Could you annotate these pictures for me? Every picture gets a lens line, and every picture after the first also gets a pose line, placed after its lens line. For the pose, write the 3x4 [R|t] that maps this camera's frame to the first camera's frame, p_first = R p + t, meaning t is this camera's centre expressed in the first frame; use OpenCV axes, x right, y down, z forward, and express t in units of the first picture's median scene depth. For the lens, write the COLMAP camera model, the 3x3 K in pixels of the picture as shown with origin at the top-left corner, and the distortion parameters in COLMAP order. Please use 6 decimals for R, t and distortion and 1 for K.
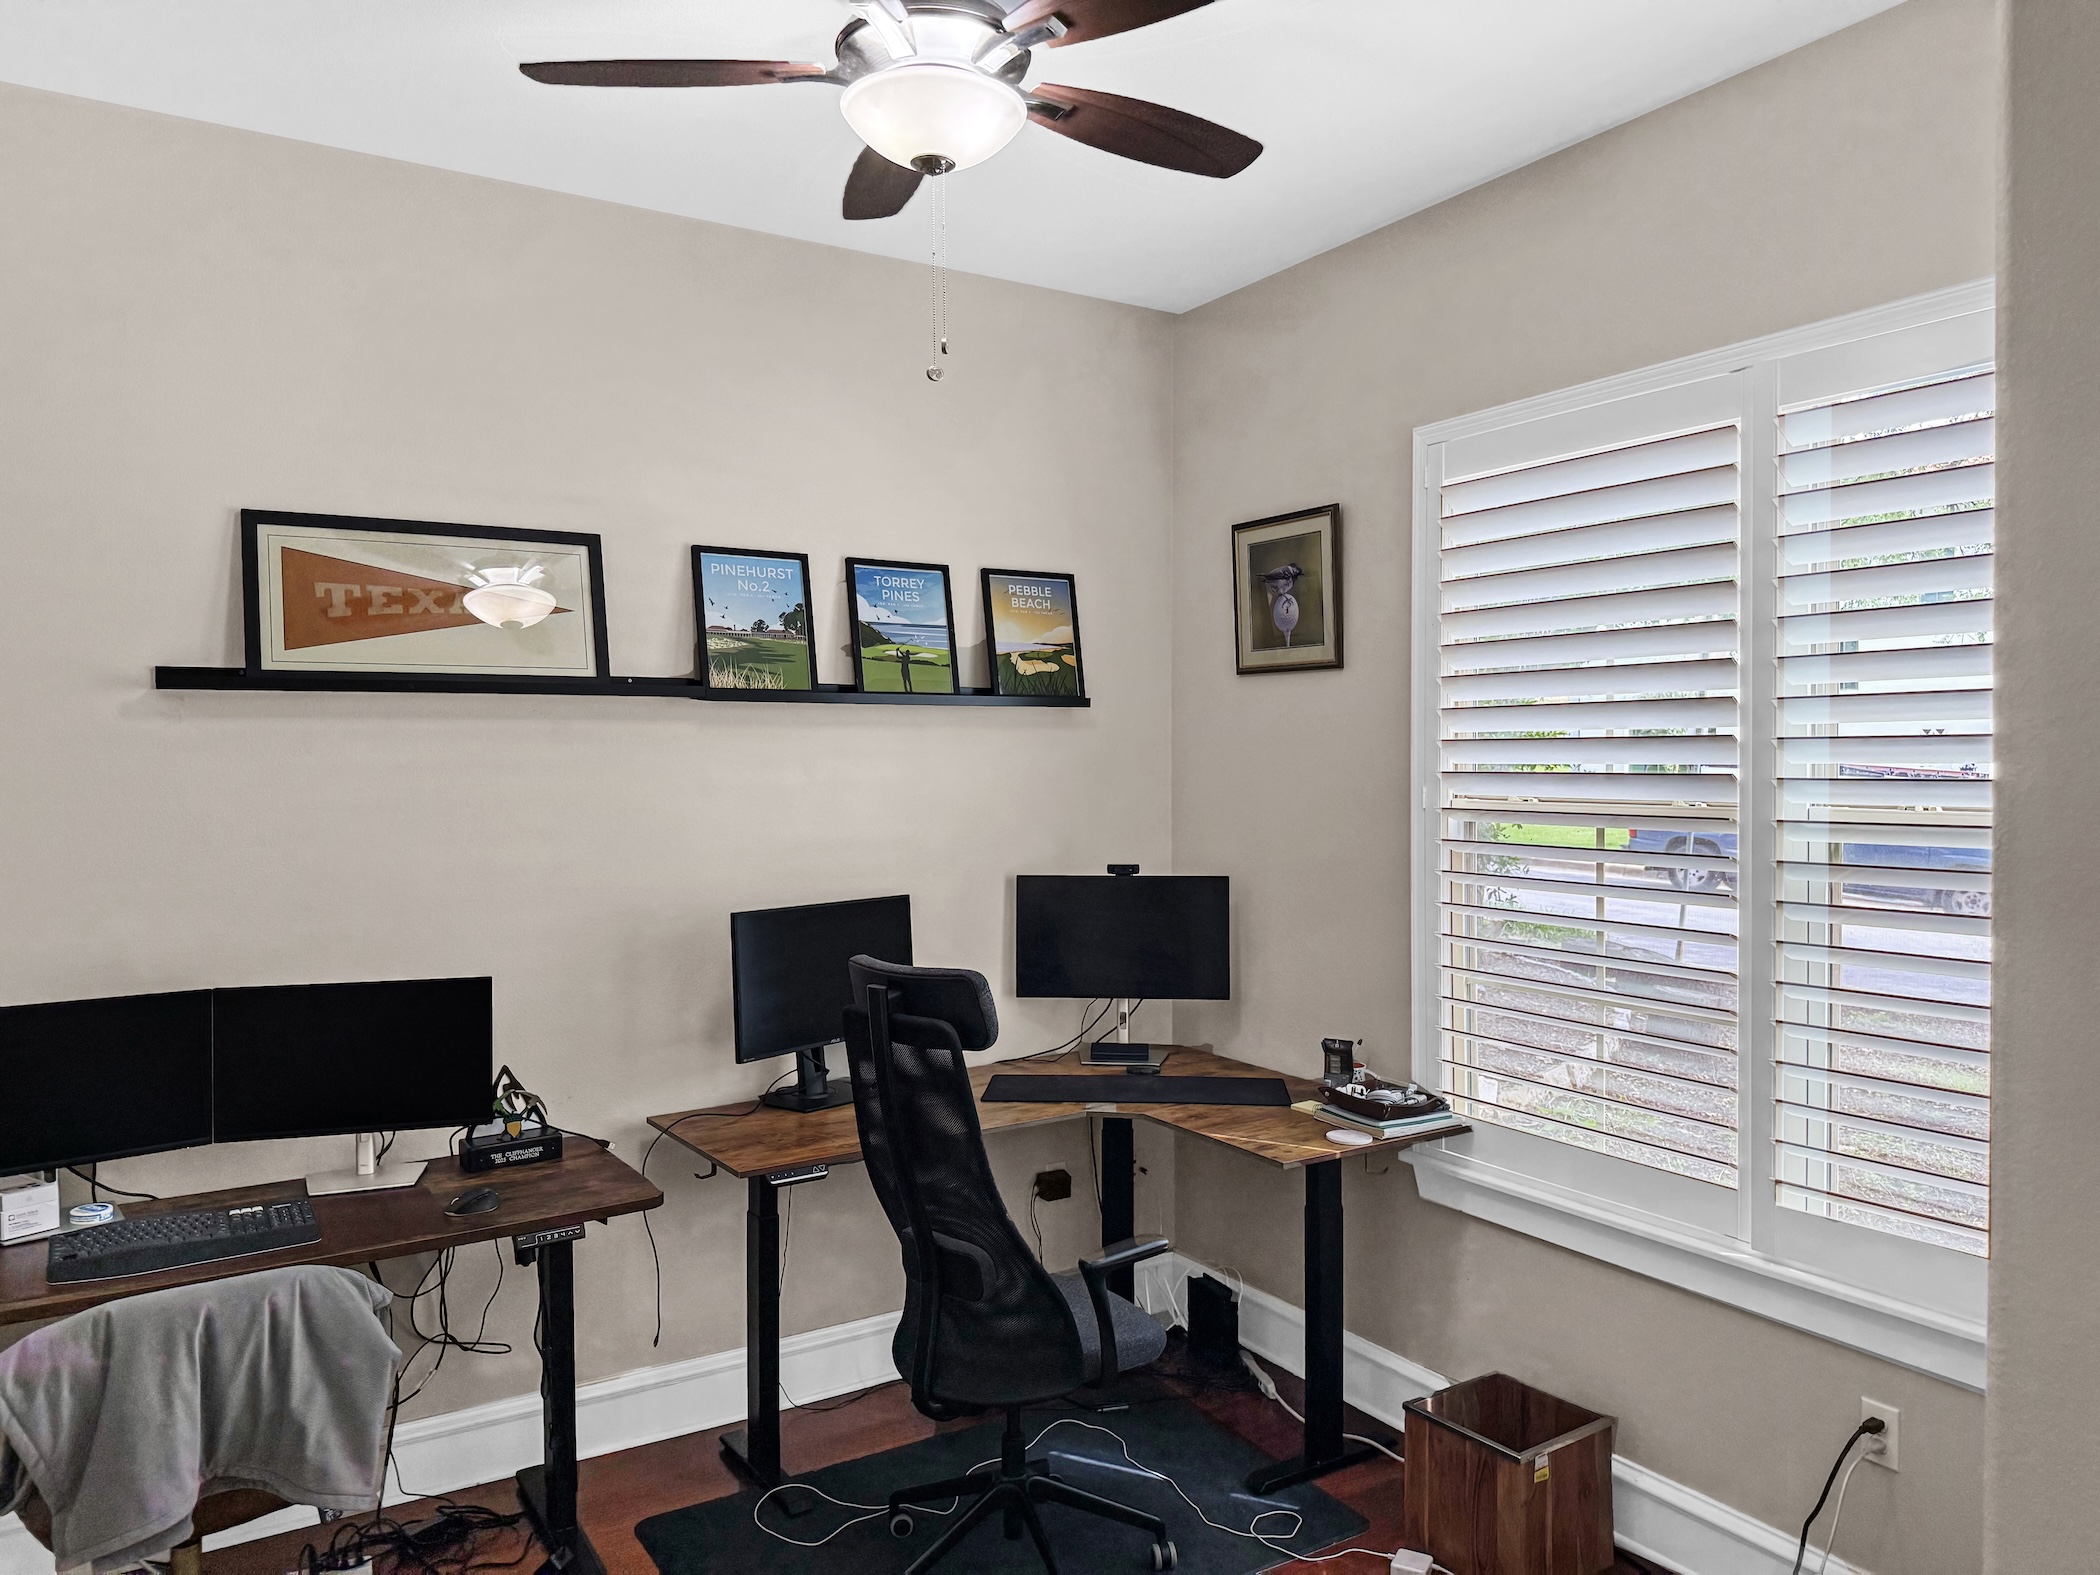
lens RADIAL K [[1481.6, 0, 1101.9], [0, 1481.6, 720.6], [0, 0, 1]] dist [0.054024, -0.074210]
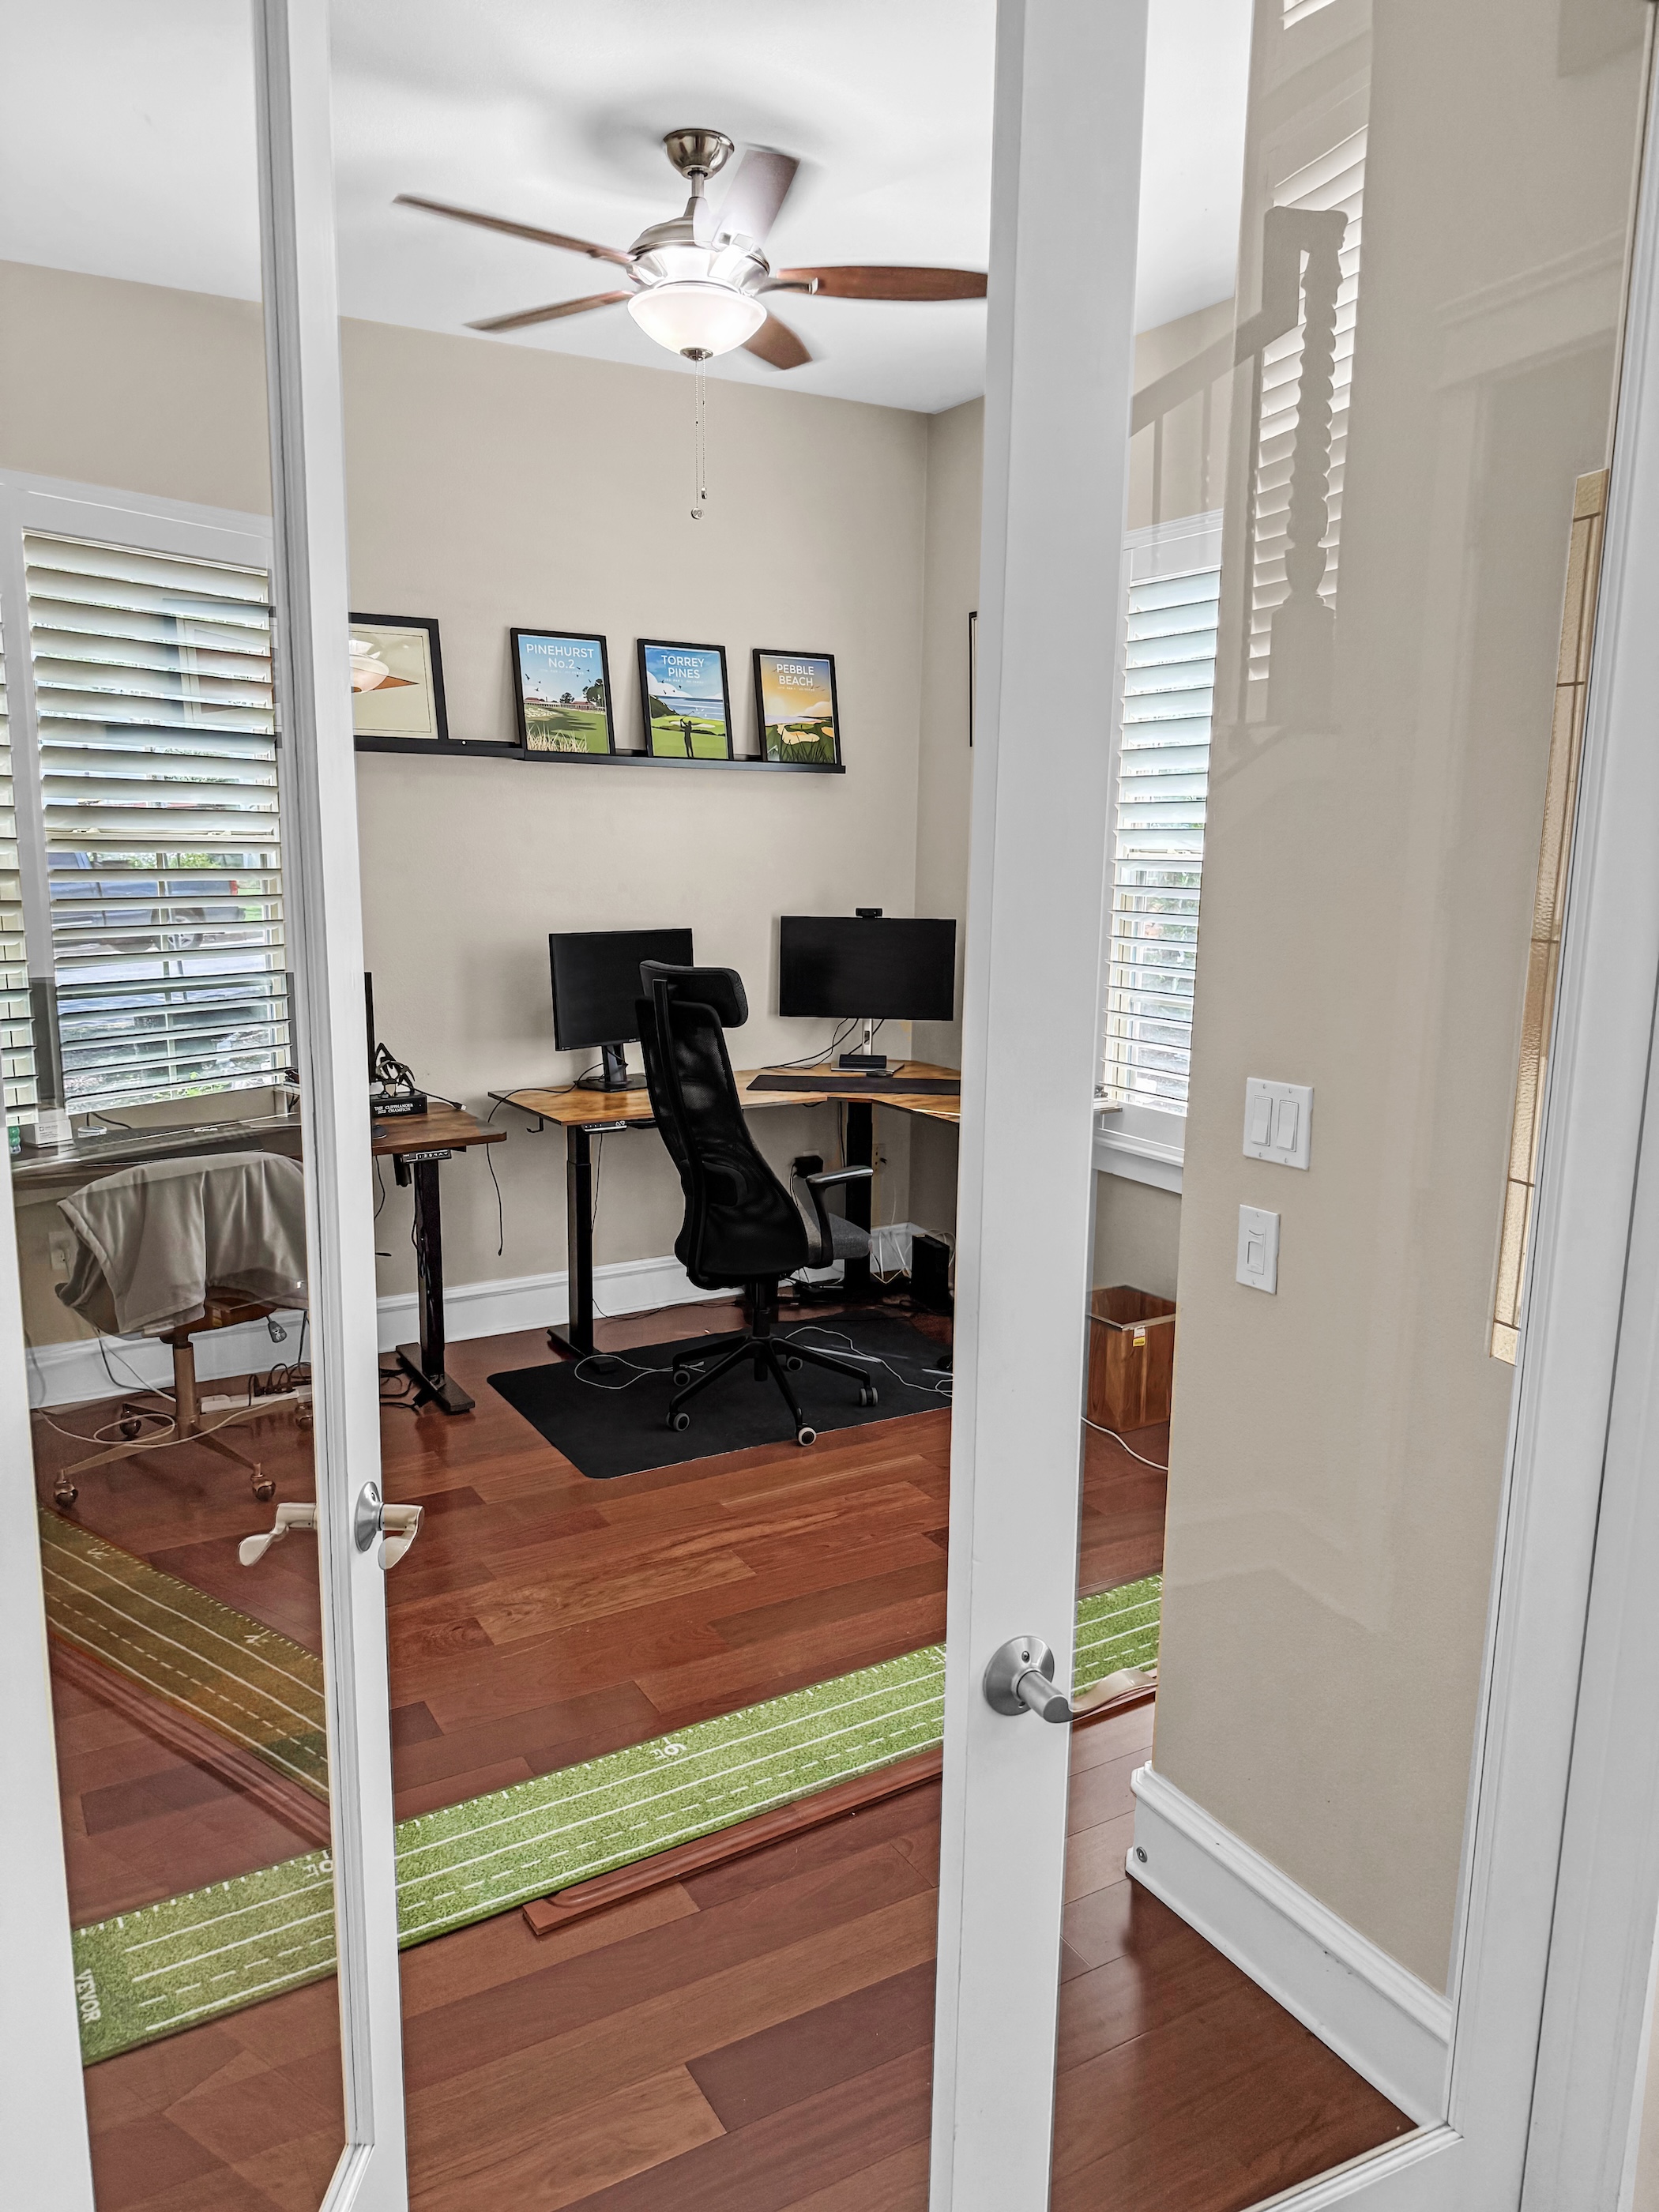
lens RADIAL K [[1560.6, 0, 829.5], [0, 1560.6, 1106.0], [0, 0, 1]] dist [0.054024, -0.074210]
pose [[0.997980, 0.028230, -0.056907, 0.064168], [-0.016907, 0.981559, 0.190410, 0.015474], [0.061233, -0.189064, 0.980054, -0.296215]]
